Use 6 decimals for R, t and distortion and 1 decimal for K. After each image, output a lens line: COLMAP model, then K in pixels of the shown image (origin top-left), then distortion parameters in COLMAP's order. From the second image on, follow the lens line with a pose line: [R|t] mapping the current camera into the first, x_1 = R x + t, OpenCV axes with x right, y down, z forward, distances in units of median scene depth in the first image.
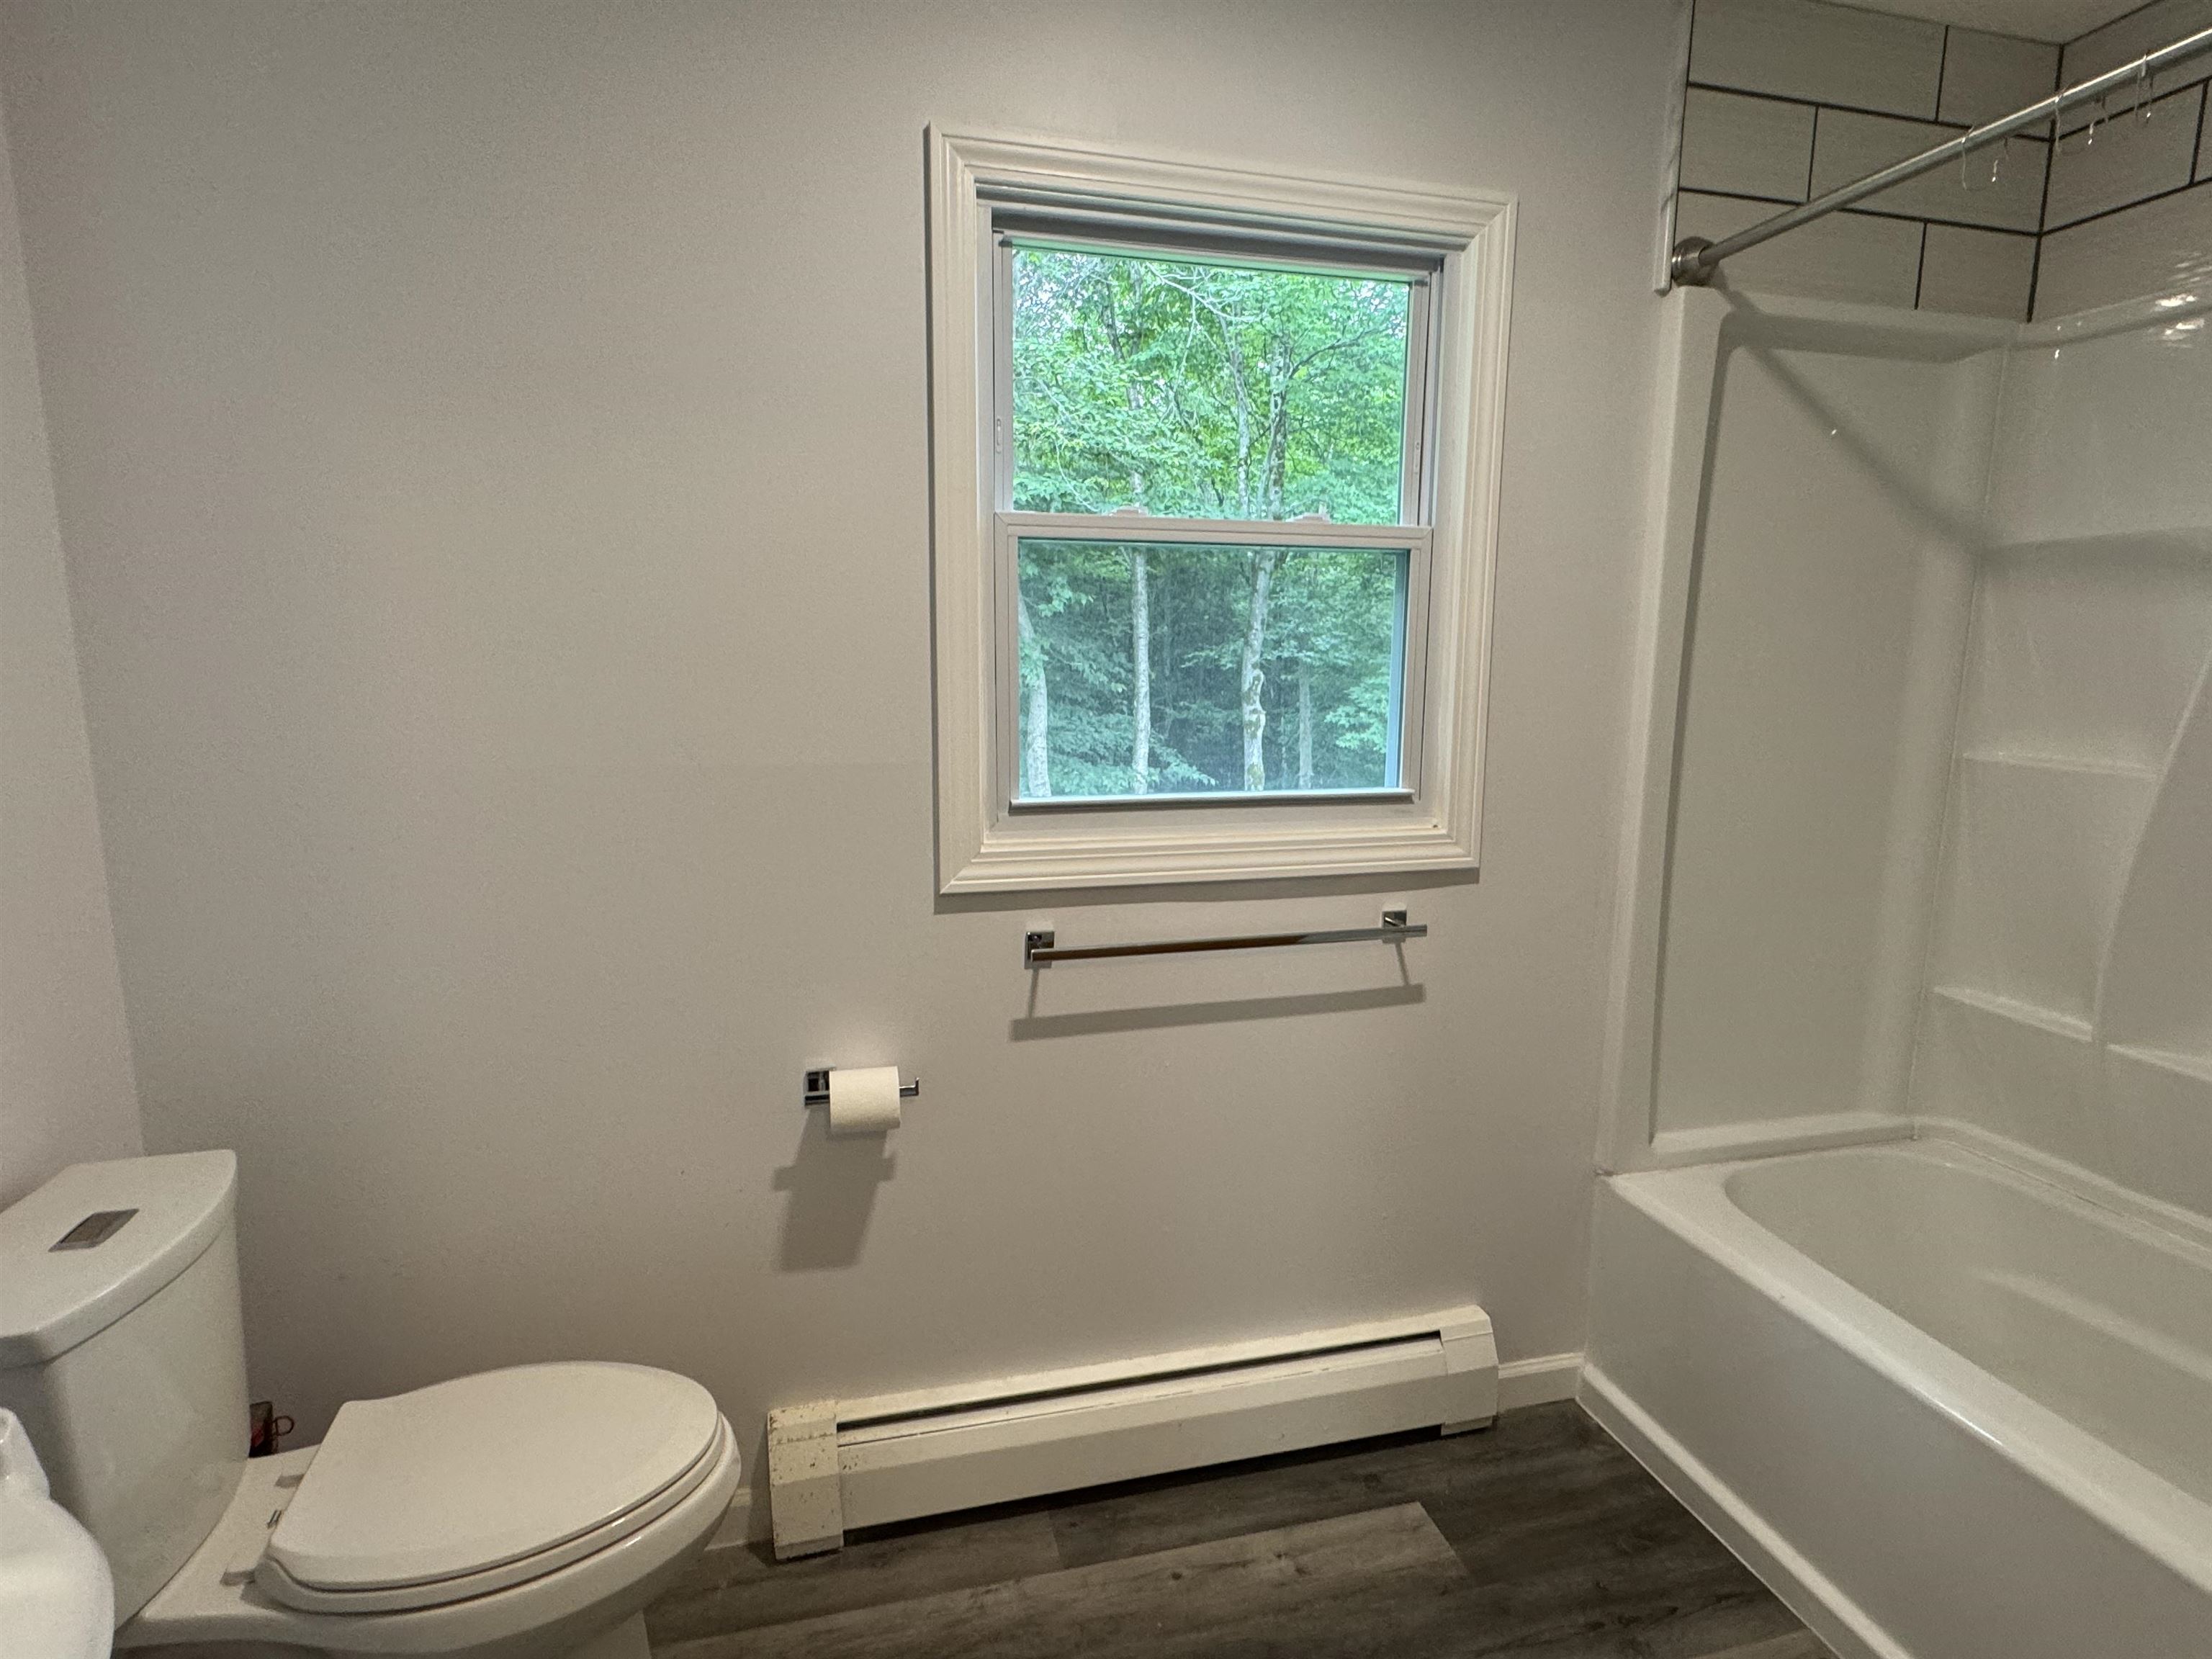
lens RADIAL K [[1160.8, 0, 1106.0], [0, 1160.8, 829.5], [0, 0, 1]] dist [0.000516, -0.000075]
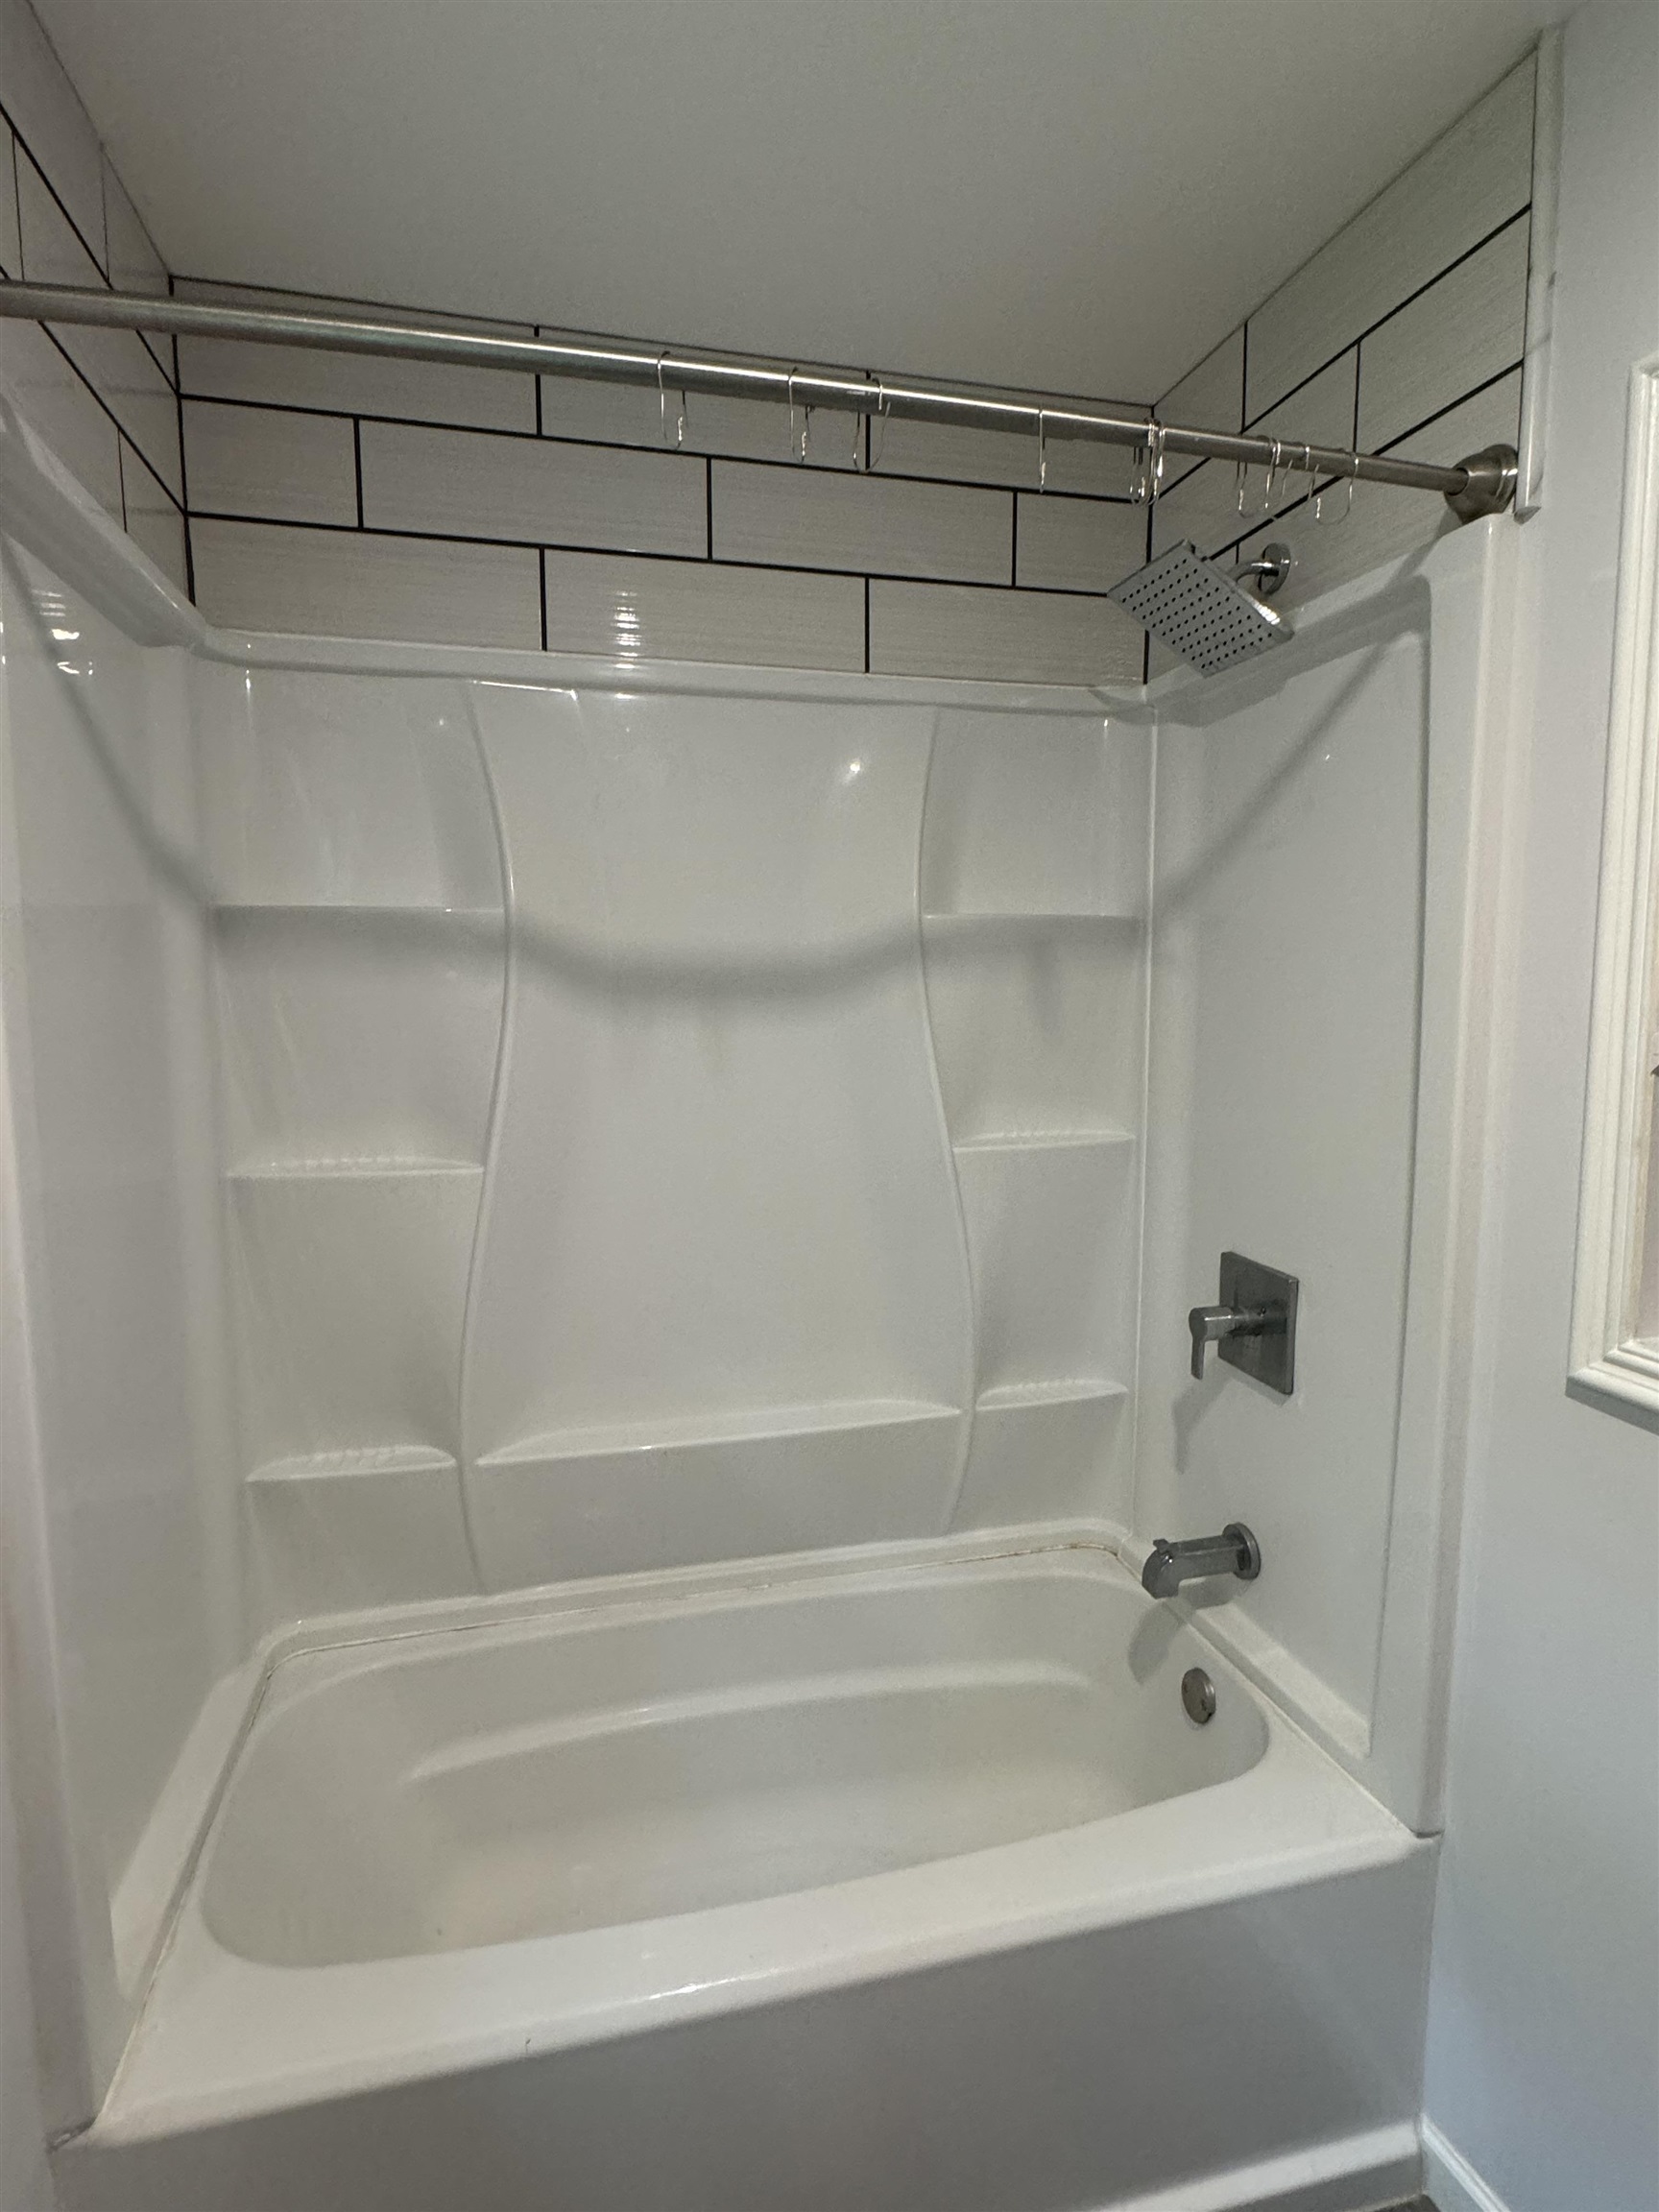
lens RADIAL K [[1160.8, 0, 829.5], [0, 1160.8, 1106.0], [0, 0, 1]] dist [0.000516, -0.000075]
pose [[0.000023, -0.113764, 0.993508, -0.018921], [0.151255, 0.982078, 0.112452, -0.143046], [-0.988495, 0.150271, 0.017230, 0.622662]]
